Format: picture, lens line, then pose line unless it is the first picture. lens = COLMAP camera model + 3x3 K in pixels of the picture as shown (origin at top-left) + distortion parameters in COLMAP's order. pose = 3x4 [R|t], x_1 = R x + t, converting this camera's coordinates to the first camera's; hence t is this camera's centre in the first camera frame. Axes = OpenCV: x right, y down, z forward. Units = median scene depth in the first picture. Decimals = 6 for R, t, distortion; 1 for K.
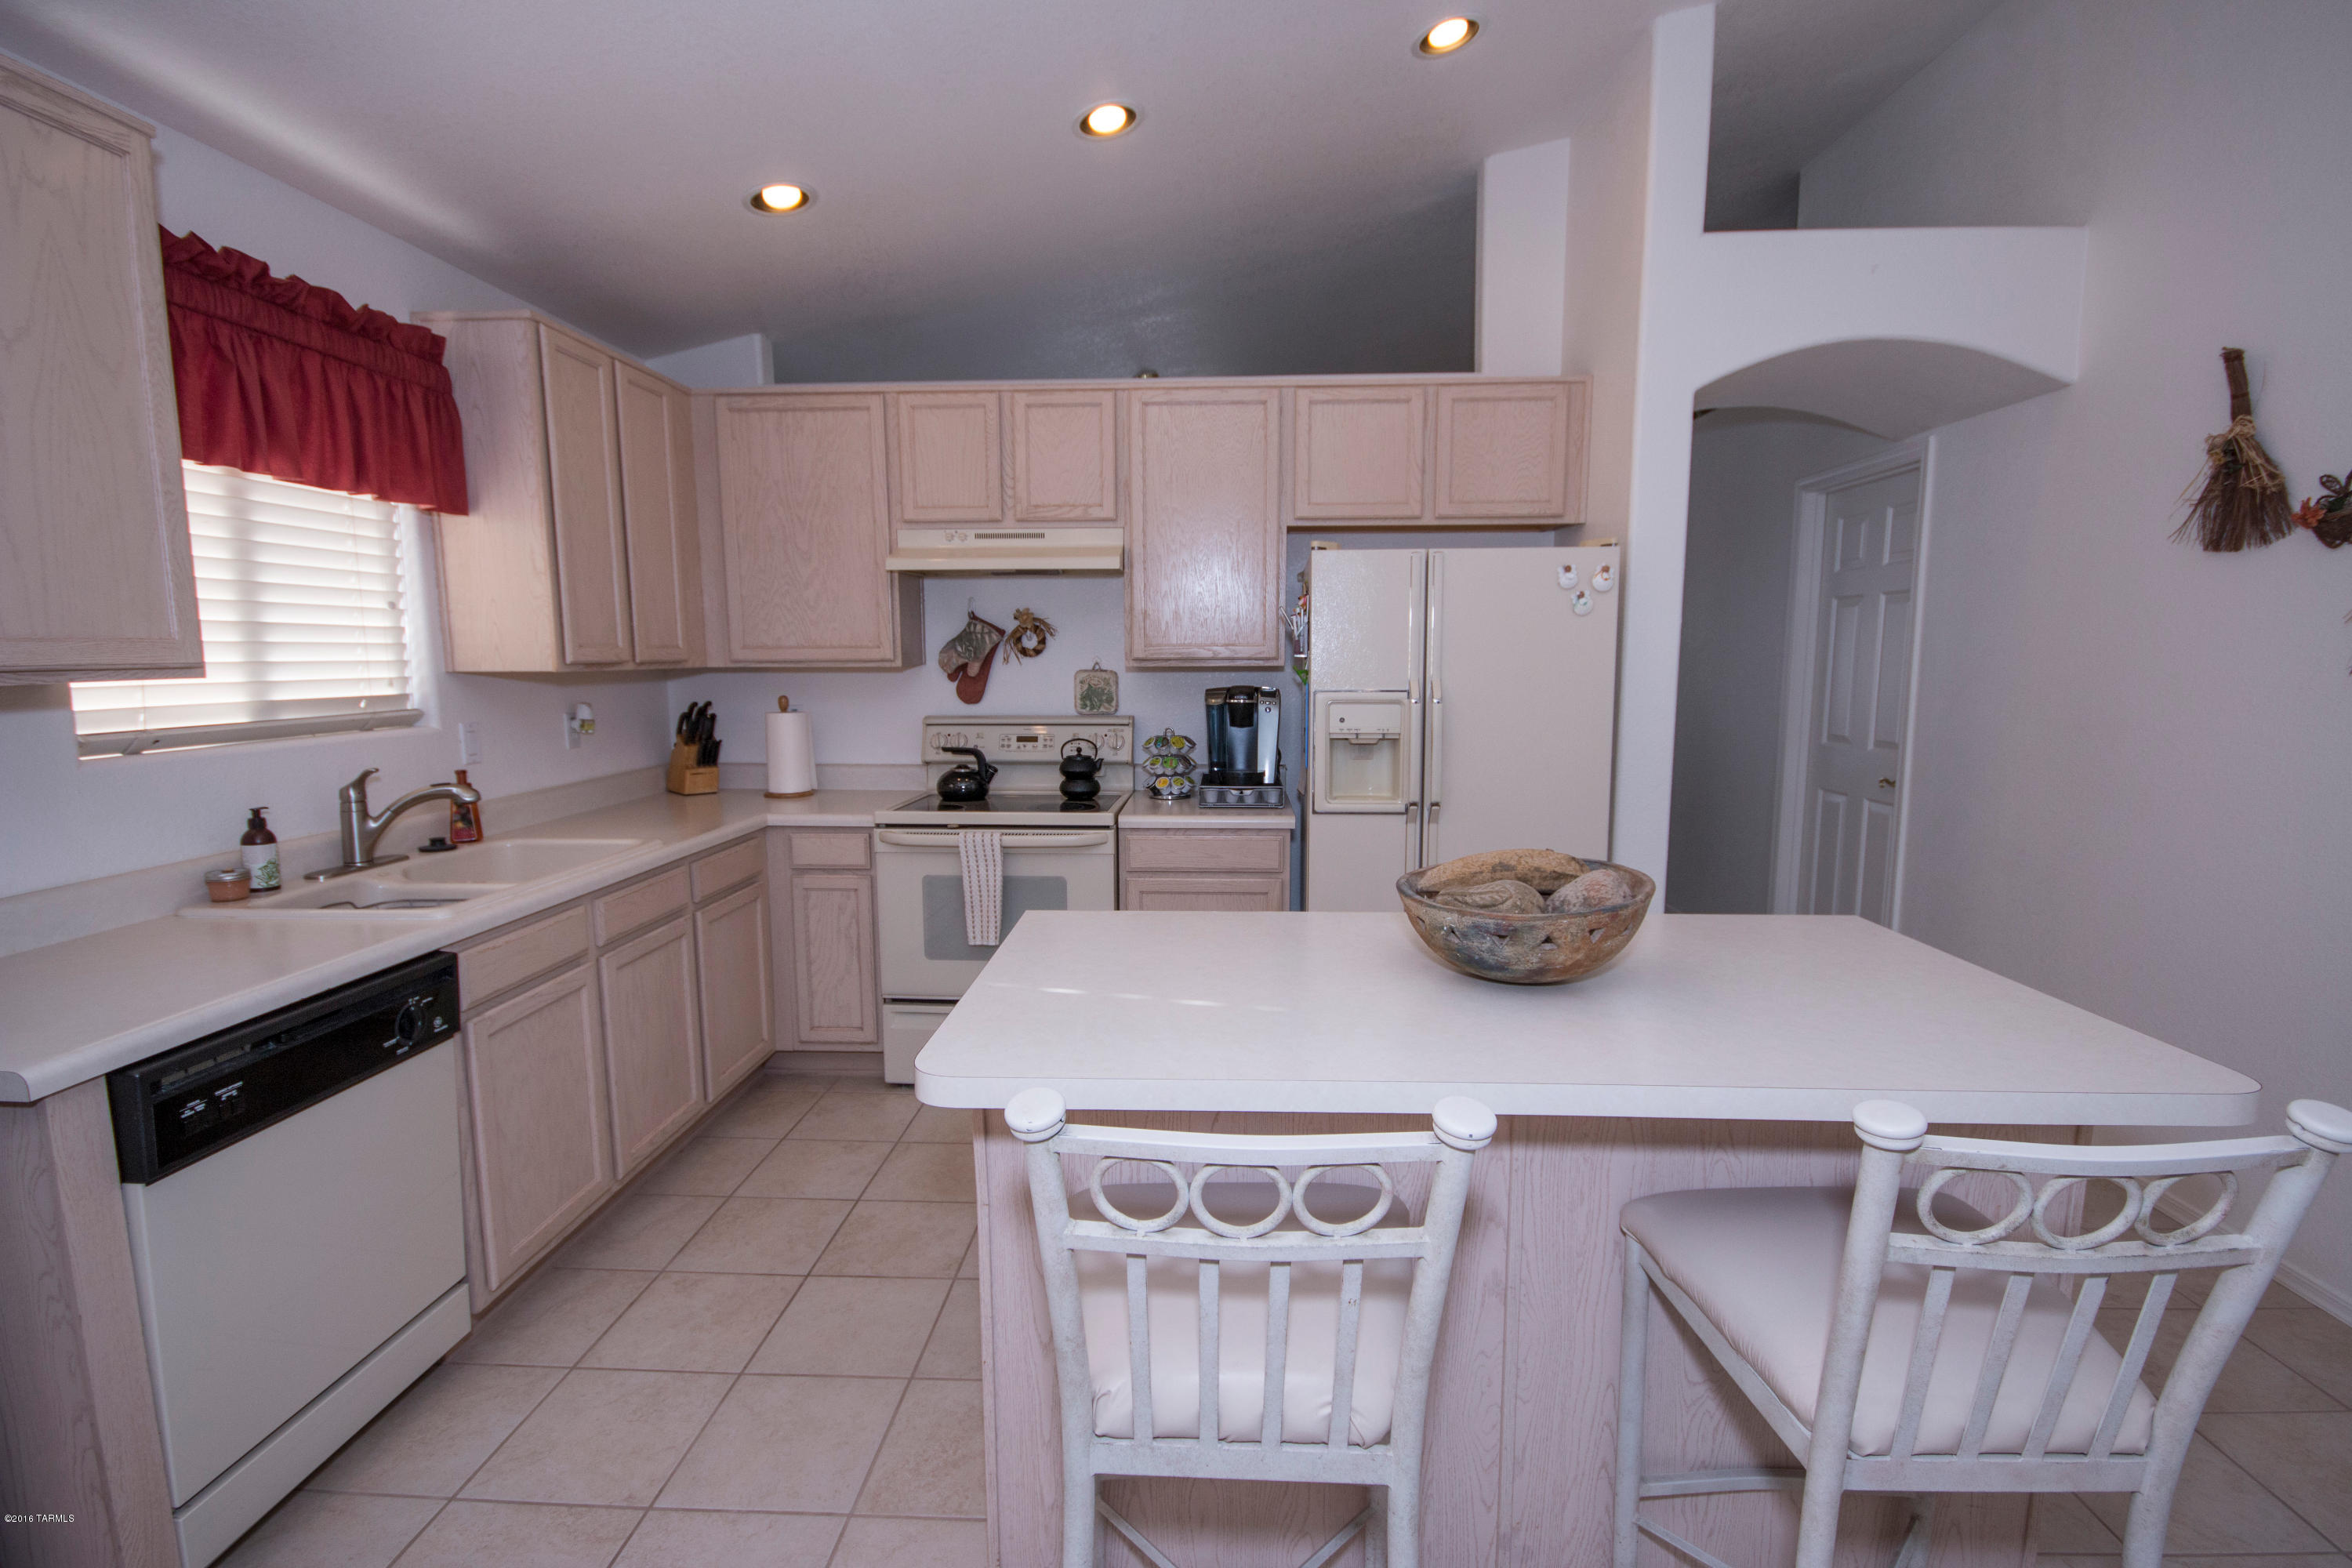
lens RADIAL K [[1083.9, 0, 1183.8], [0, 1083.9, 790.8], [0, 0, 1]] dist [-0.002387, -0.000029]
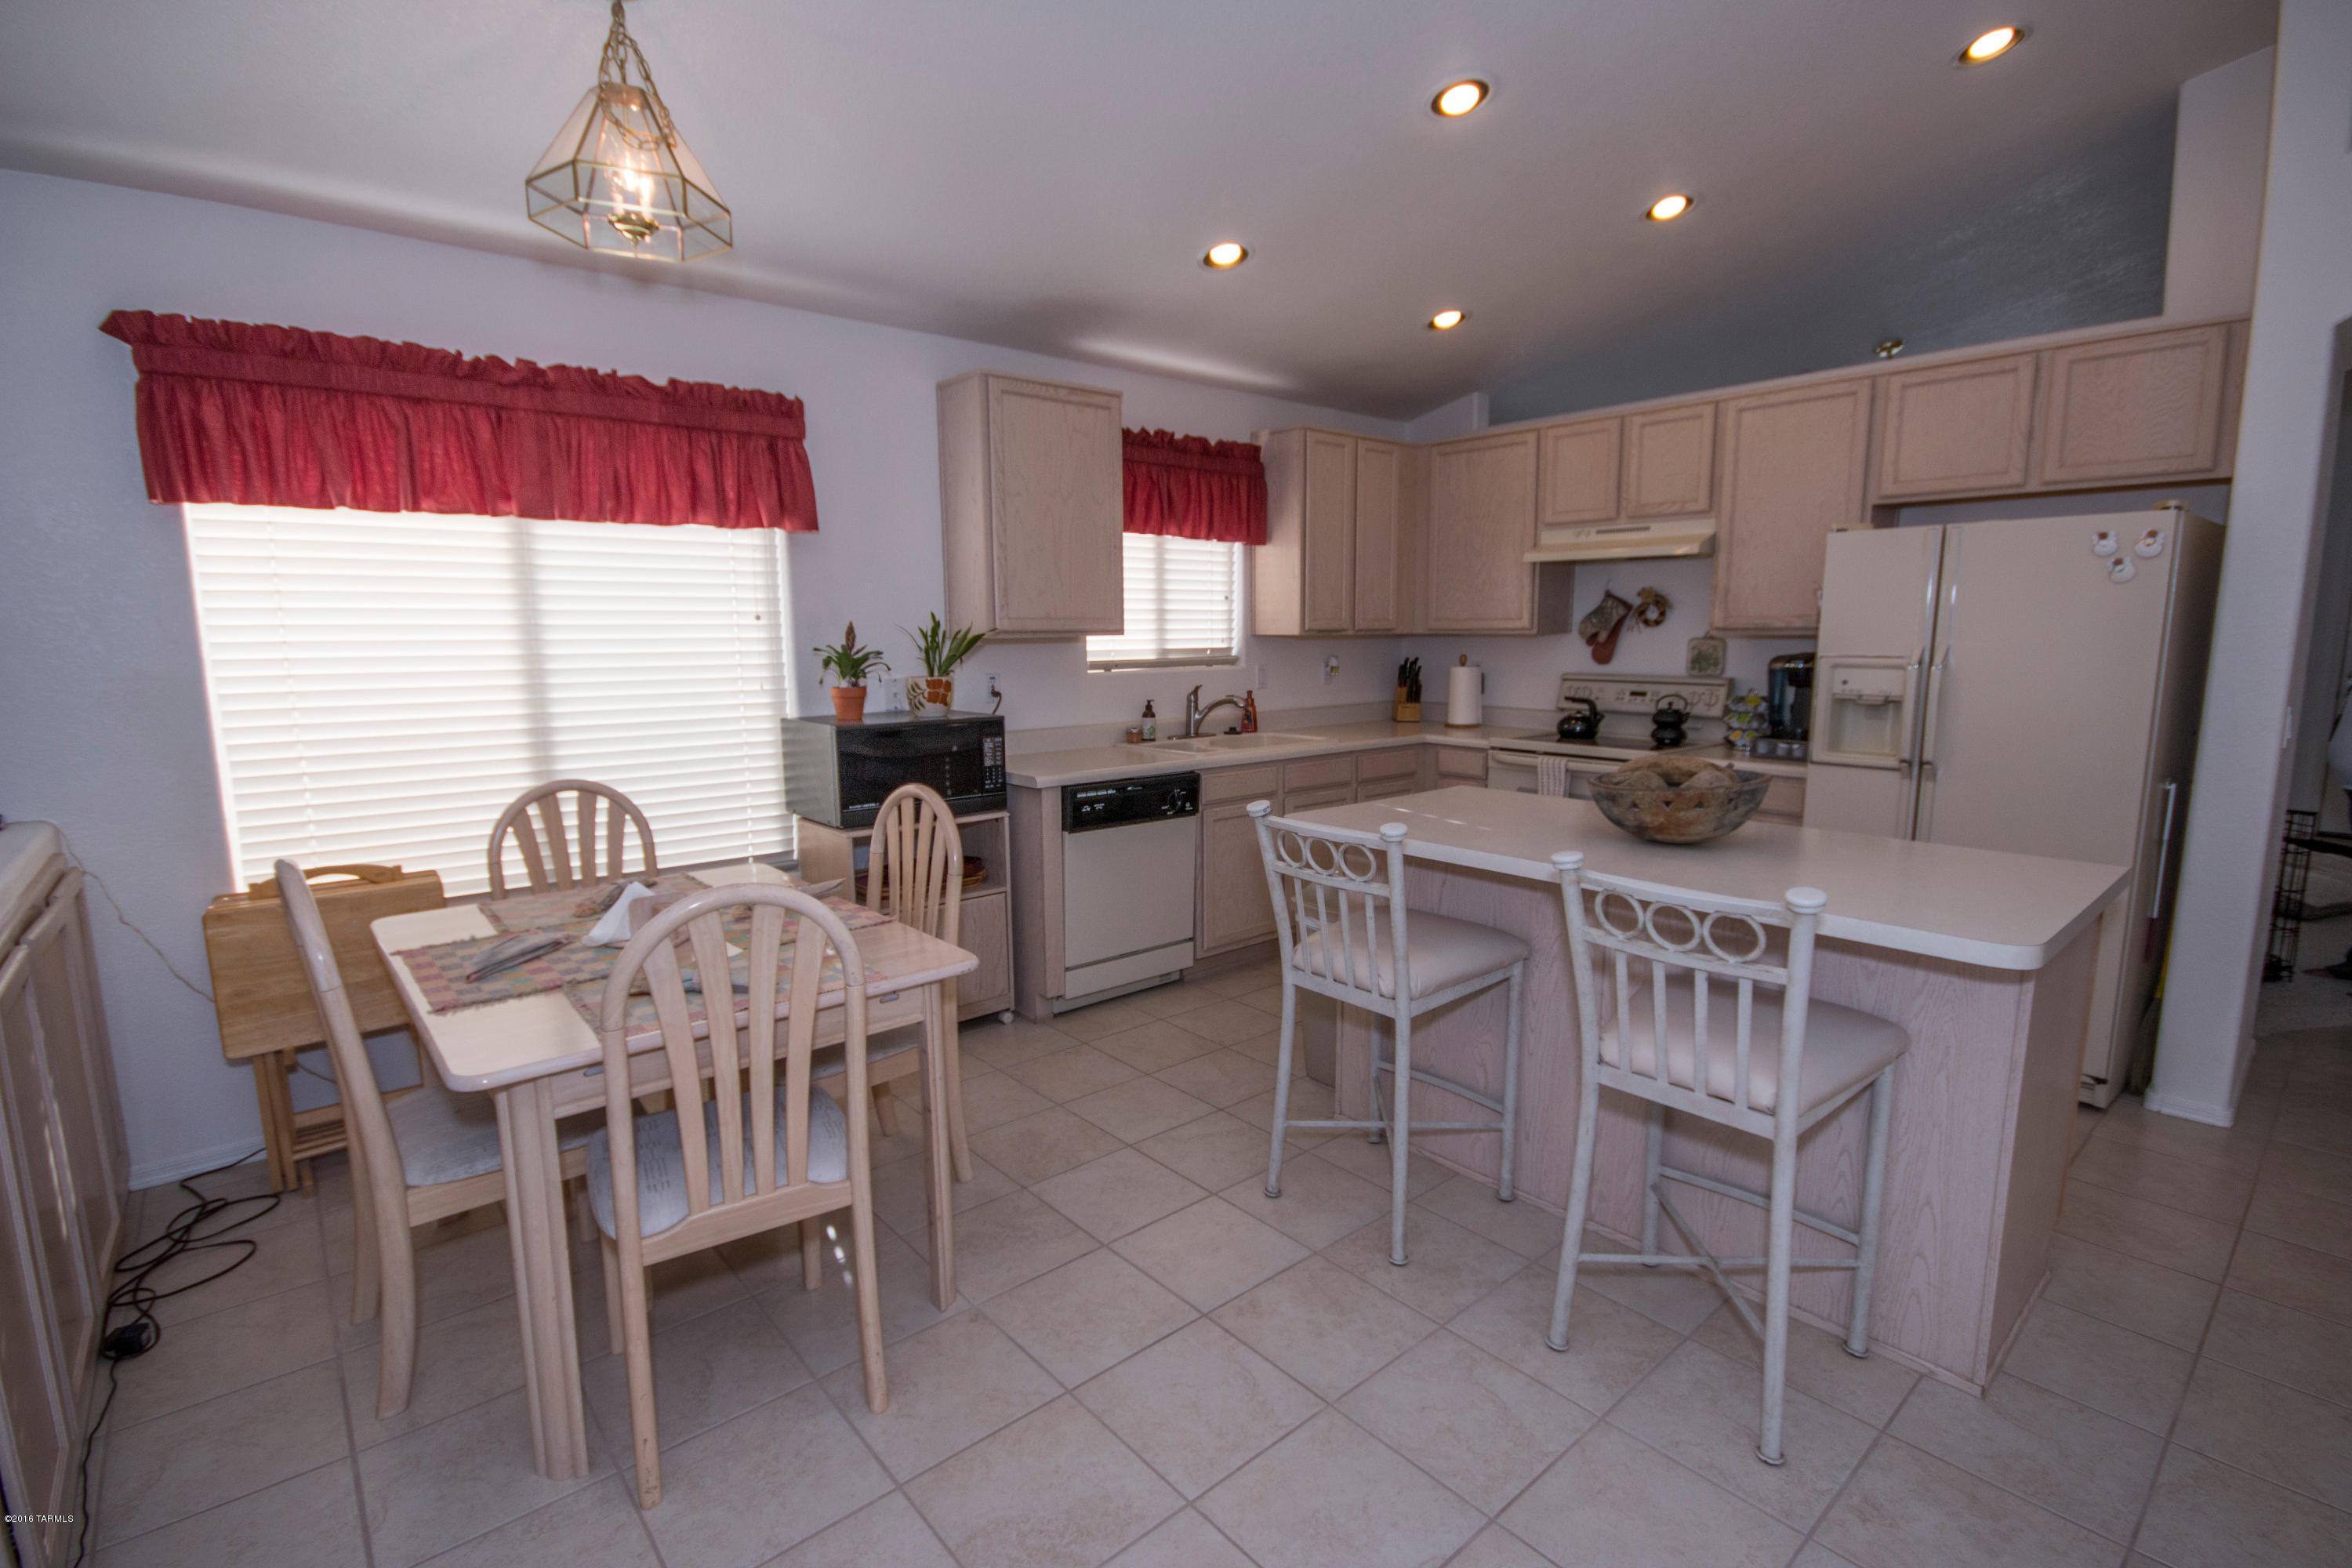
lens RADIAL K [[1083.9, 0, 1183.8], [0, 1083.9, 790.8], [0, 0, 1]] dist [-0.002387, -0.000029]
pose [[0.689419, 0.107068, -0.716406, 0.437505], [-0.088786, 0.994049, 0.063120, 0.033012], [0.718901, 0.020091, 0.694822, -0.244474]]
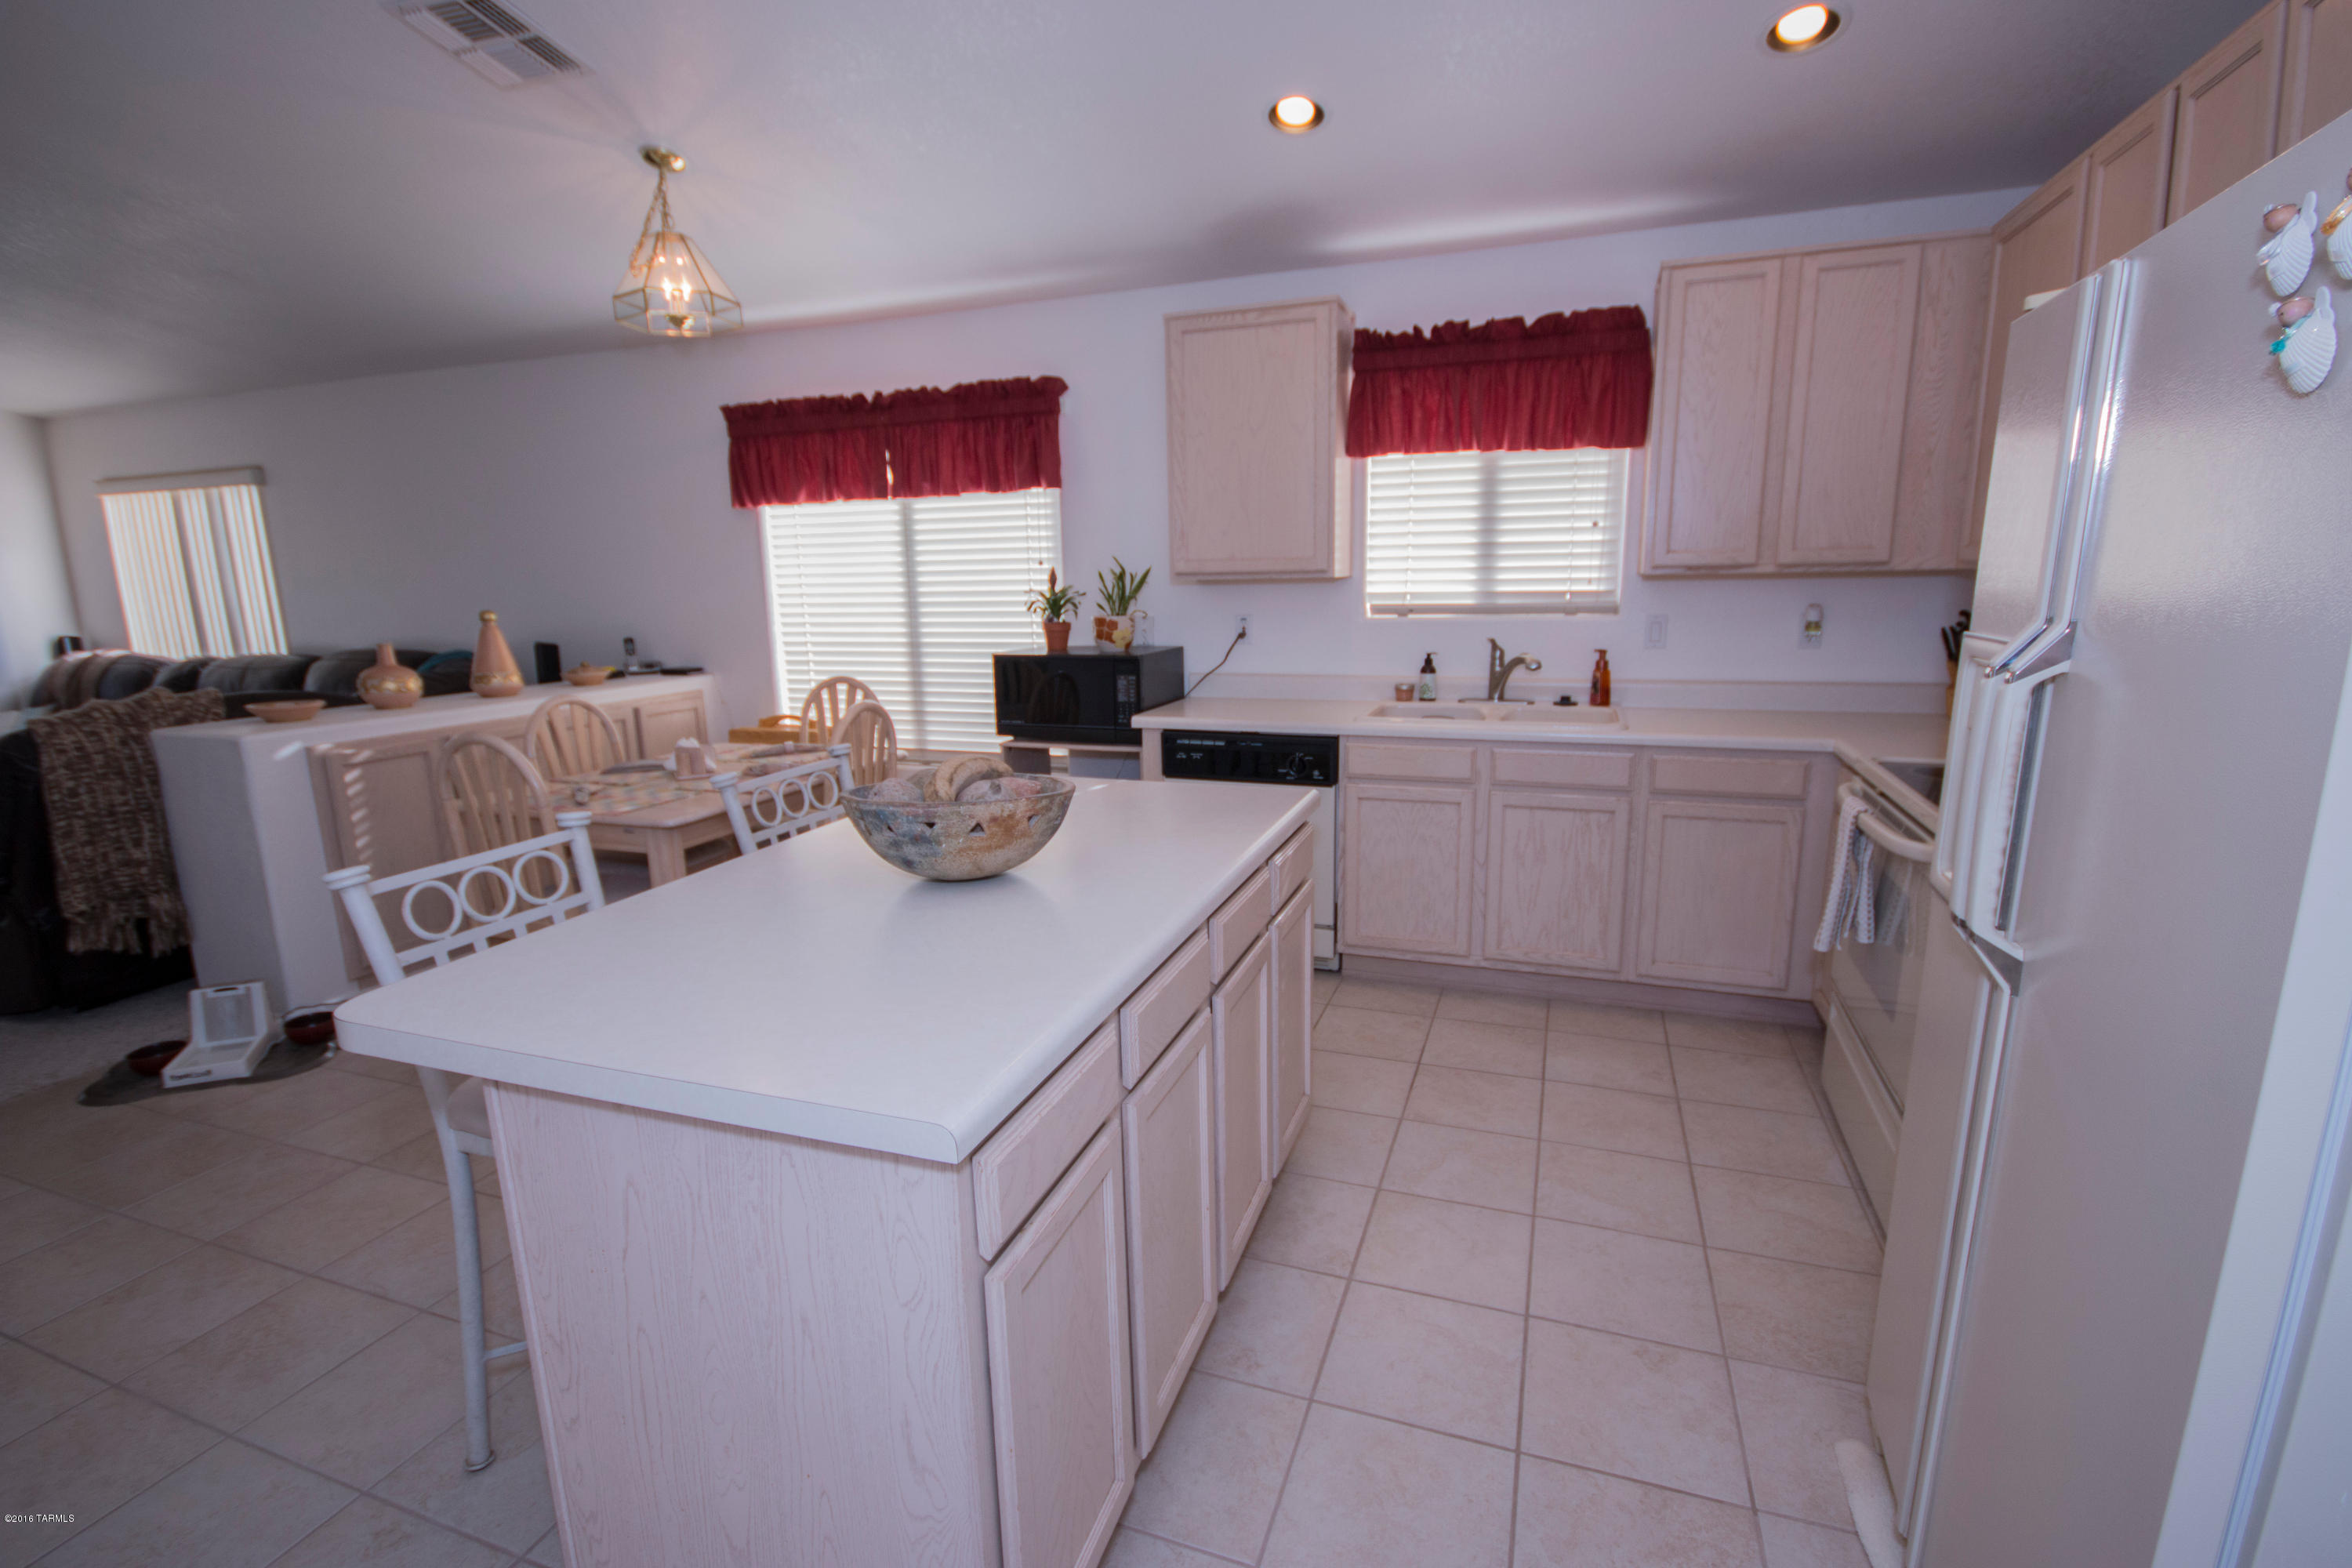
lens RADIAL K [[1093.6, 0, 1169.8], [0, 1093.6, 808.8], [0, 0, 1]] dist [-0.000914, 0.000012]
pose [[-0.301942, 0.212685, -0.929299, 0.617595], [-0.102204, 0.961956, 0.253366, -0.093751], [0.947832, 0.171480, -0.268718, 0.717209]]
